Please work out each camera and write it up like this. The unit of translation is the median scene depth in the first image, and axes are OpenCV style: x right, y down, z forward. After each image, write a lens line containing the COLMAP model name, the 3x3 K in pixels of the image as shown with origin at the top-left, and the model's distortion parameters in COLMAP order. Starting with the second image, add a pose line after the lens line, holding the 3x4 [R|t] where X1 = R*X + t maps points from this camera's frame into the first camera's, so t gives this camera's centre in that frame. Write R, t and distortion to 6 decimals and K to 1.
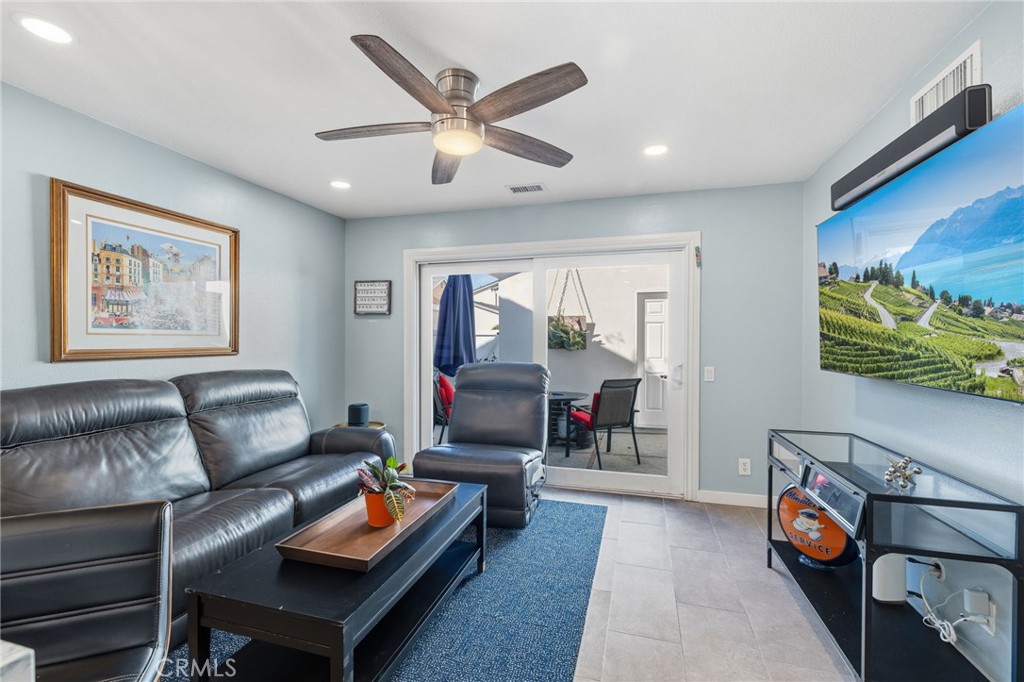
lens RADIAL K [[435.4, 0, 510.1], [0, 435.4, 340.5], [0, 0, 1]] dist [0.001182, 0.000144]
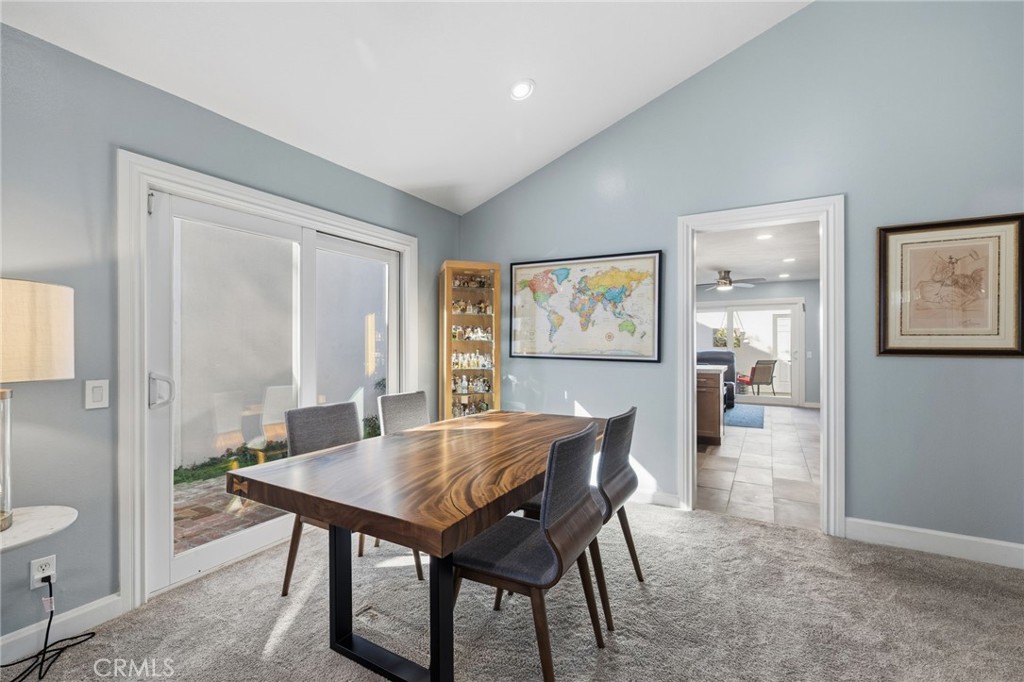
lens RADIAL K [[430.8, 0, 512.0], [0, 430.8, 341.0], [0, 0, 1]] dist [-0.000541, -0.000122]
pose [[0.971661, -0.005907, -0.236303, -0.490696], [0.003740, 0.999947, -0.009620, 0.014871], [0.236347, 0.008463, 0.971632, -1.438507]]
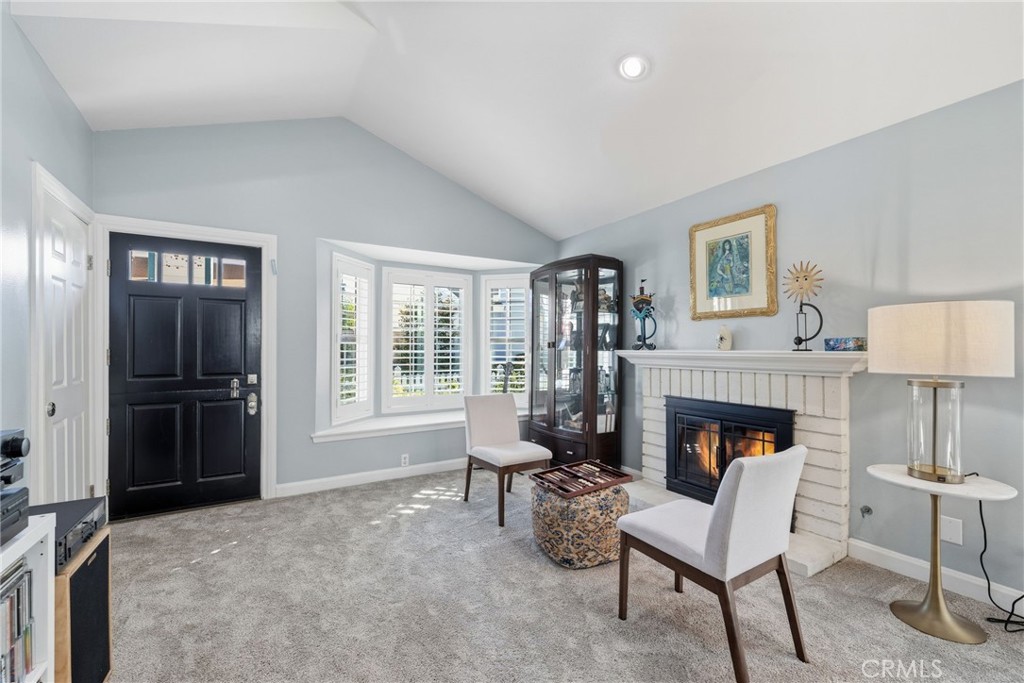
lens RADIAL K [[428.0, 0, 512.0], [0, 428.0, 341.5], [0, 0, 1]] dist [-0.000450, 0.000023]
pose [[-0.673459, -0.013514, -0.739101, -0.311725], [-0.004796, 0.999892, -0.013912, 0.014768], [0.739209, -0.005824, -0.673451, -1.254076]]
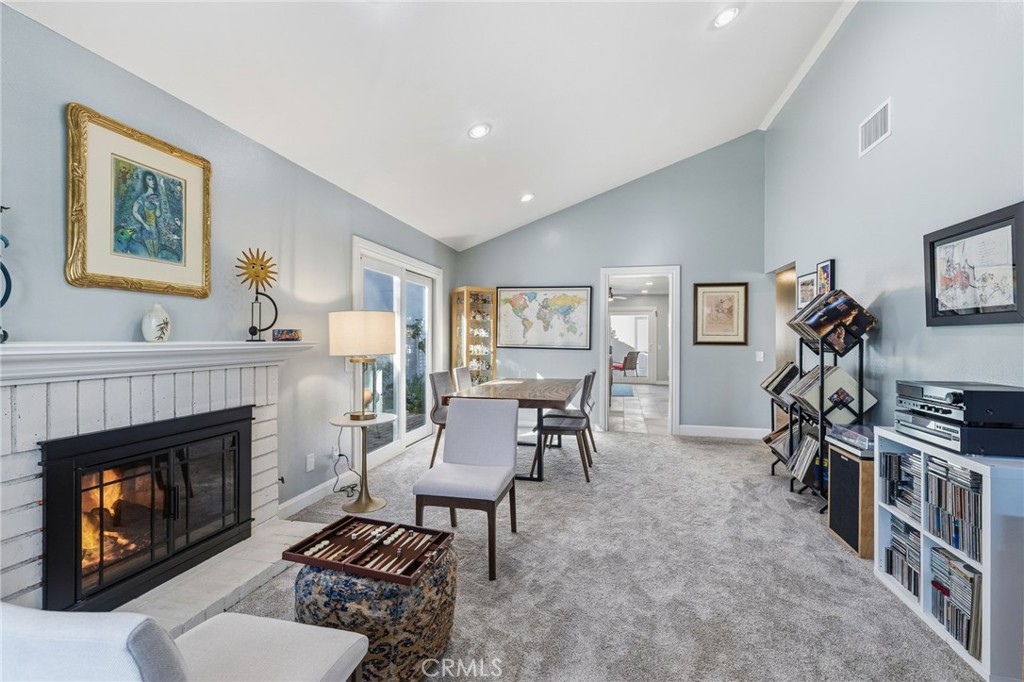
lens RADIAL K [[435.4, 0, 510.1], [0, 435.4, 340.5], [0, 0, 1]] dist [0.001182, 0.000144]
pose [[0.999119, -0.001554, 0.041940, -0.726900], [0.001543, 0.999999, 0.000305, 0.016886], [-0.041940, -0.000240, 0.999120, -1.988748]]
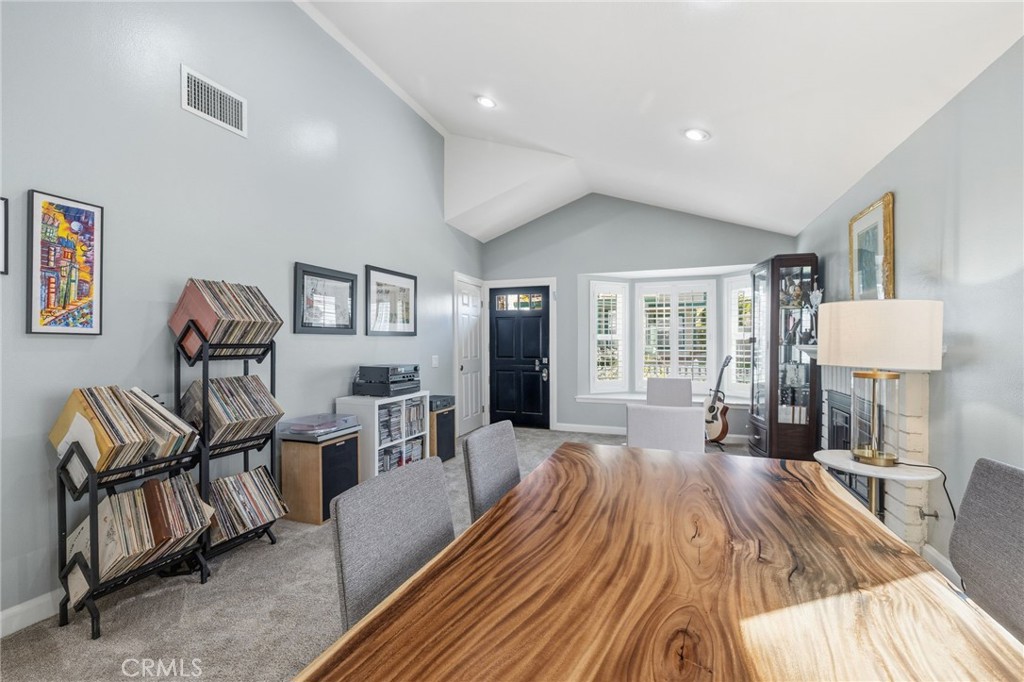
lens RADIAL K [[435.4, 0, 510.1], [0, 435.4, 340.5], [0, 0, 1]] dist [0.001182, 0.000144]
pose [[-0.997789, -0.000638, 0.066459, -0.559015], [-0.000766, 0.999998, -0.001907, 0.012224], [-0.066458, -0.001954, -0.997787, -0.703441]]
